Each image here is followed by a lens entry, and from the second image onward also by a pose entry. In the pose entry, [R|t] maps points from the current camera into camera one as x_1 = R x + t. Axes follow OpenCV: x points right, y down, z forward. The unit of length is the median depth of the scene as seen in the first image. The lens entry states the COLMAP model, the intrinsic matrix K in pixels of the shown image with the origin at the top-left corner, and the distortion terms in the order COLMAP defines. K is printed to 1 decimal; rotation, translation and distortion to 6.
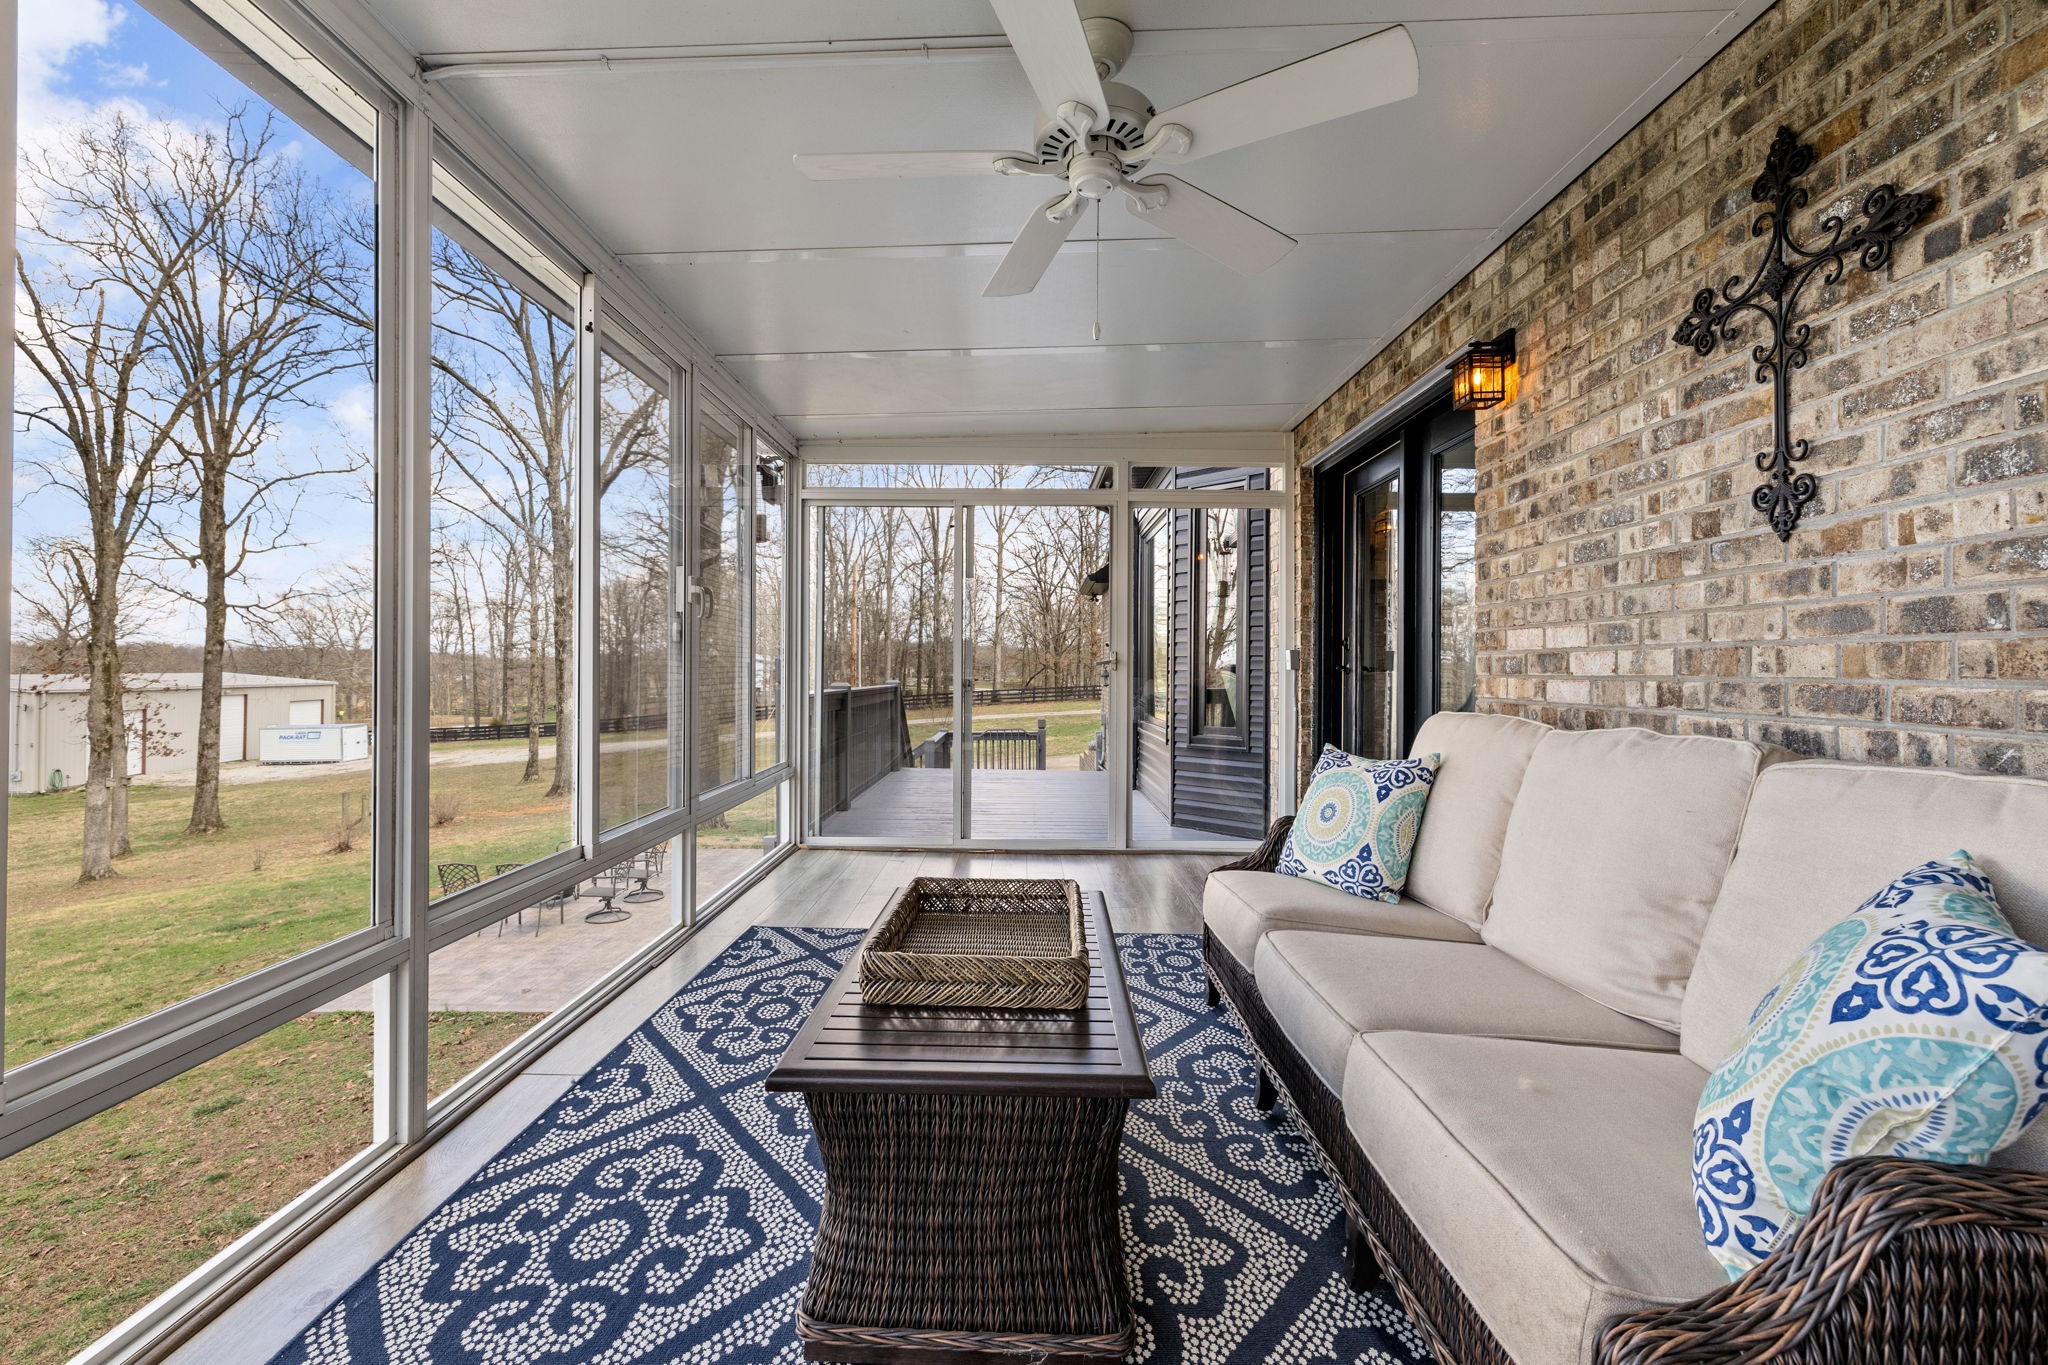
lens RADIAL K [[861.1, 0, 1018.9], [0, 861.1, 674.2], [0, 0, 1]] dist [-0.001815, 0.000013]
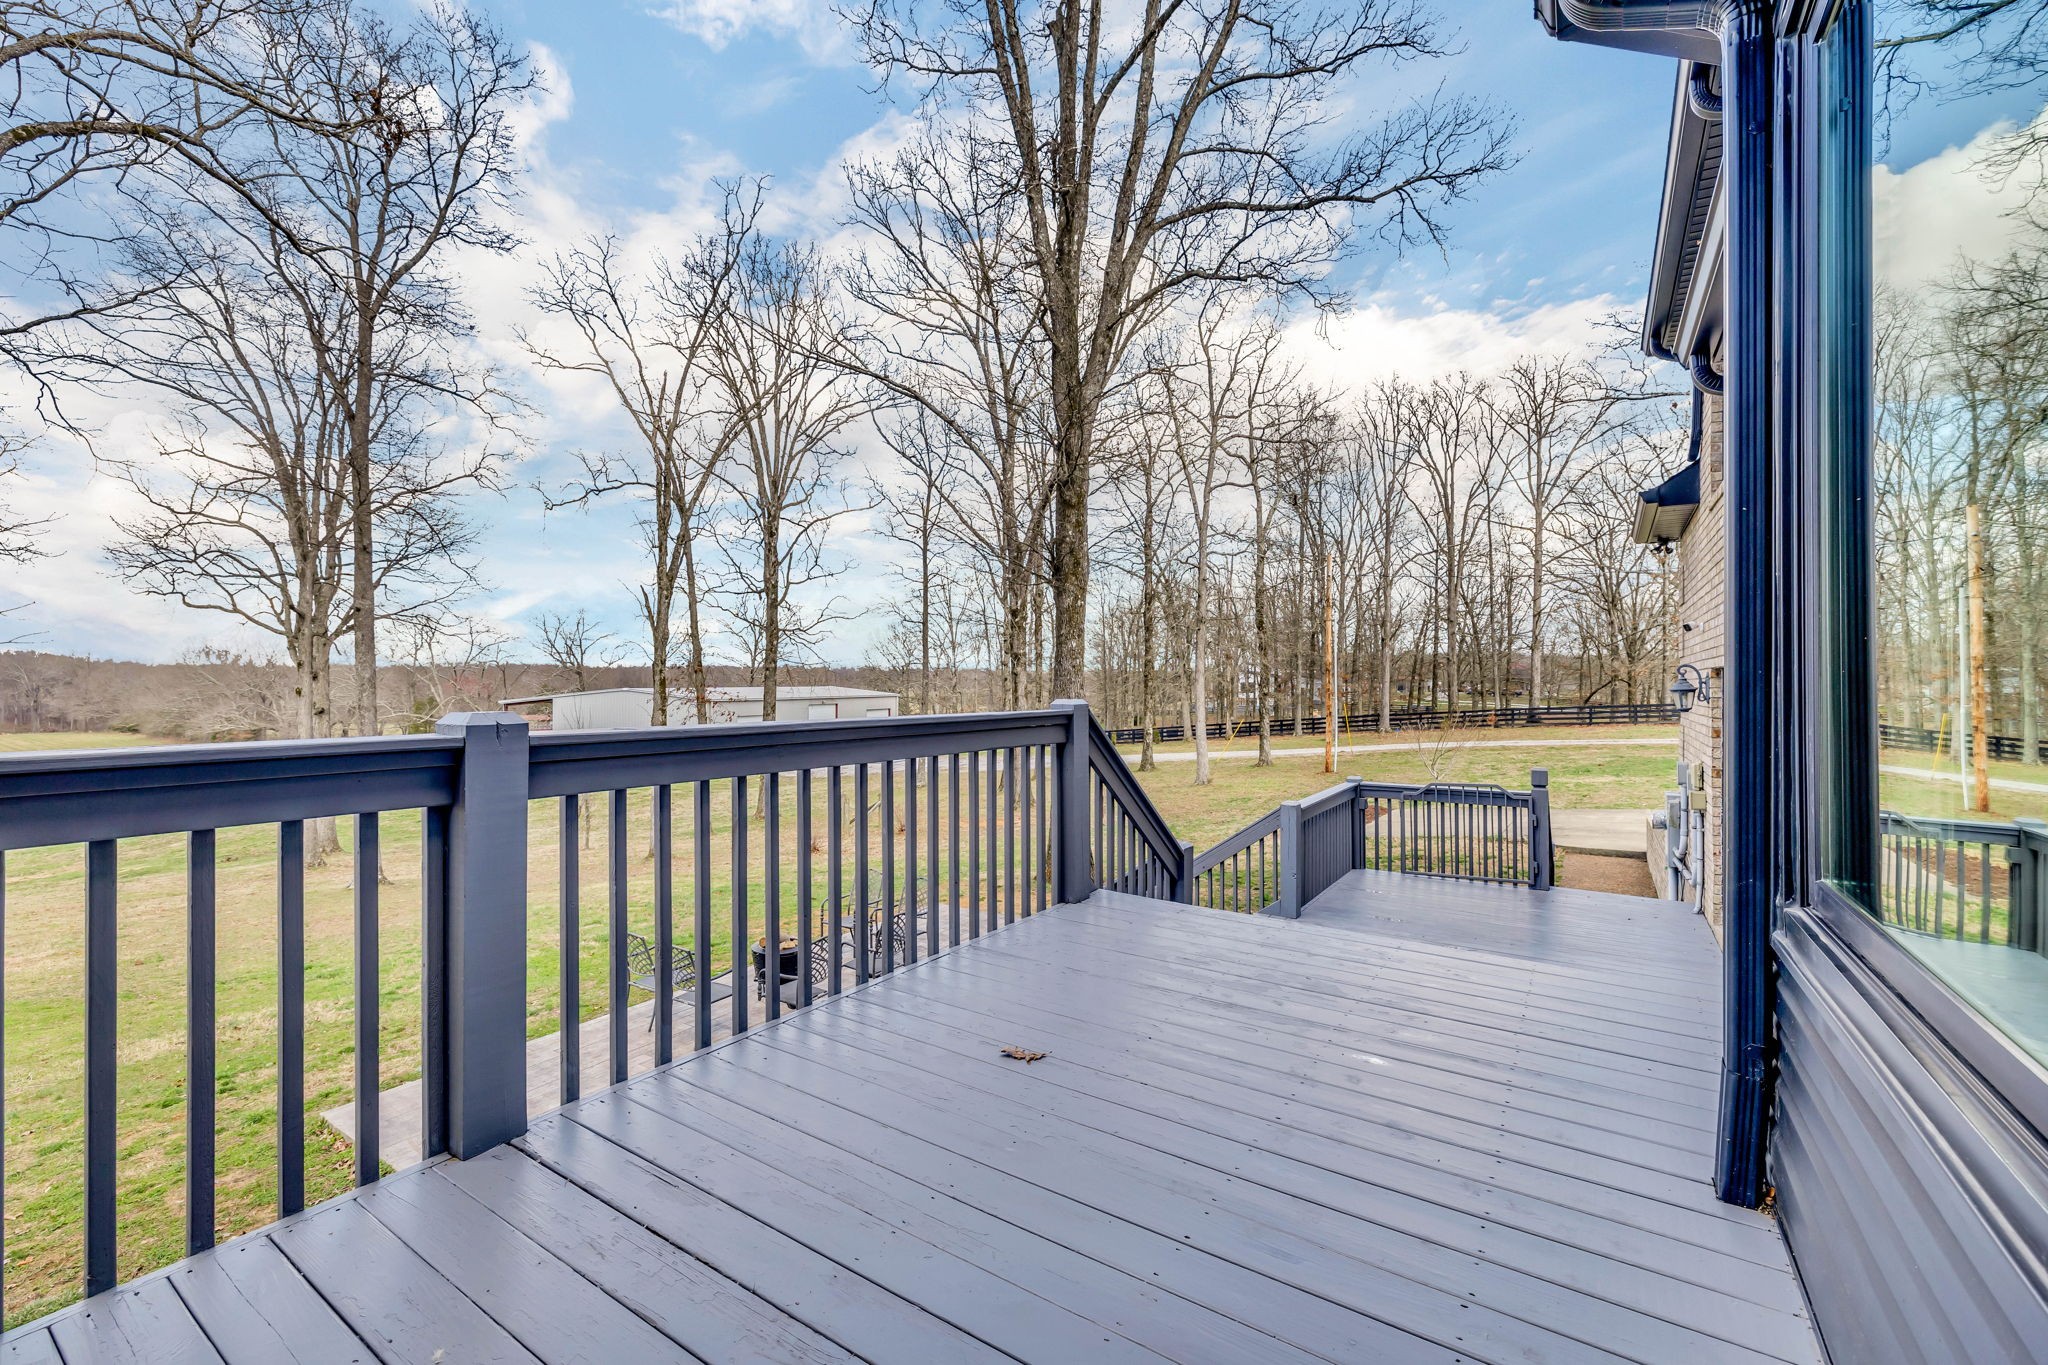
lens RADIAL K [[901.4, 0, 1029.7], [0, 901.4, 662.8], [0, 0, 1]] dist [-0.000777, -0.000005]
pose [[0.853612, -0.016399, -0.520651, 0.052818], [0.001022, 0.999555, -0.029807, 0.008769], [0.520908, 0.024912, 0.853249, 0.403154]]
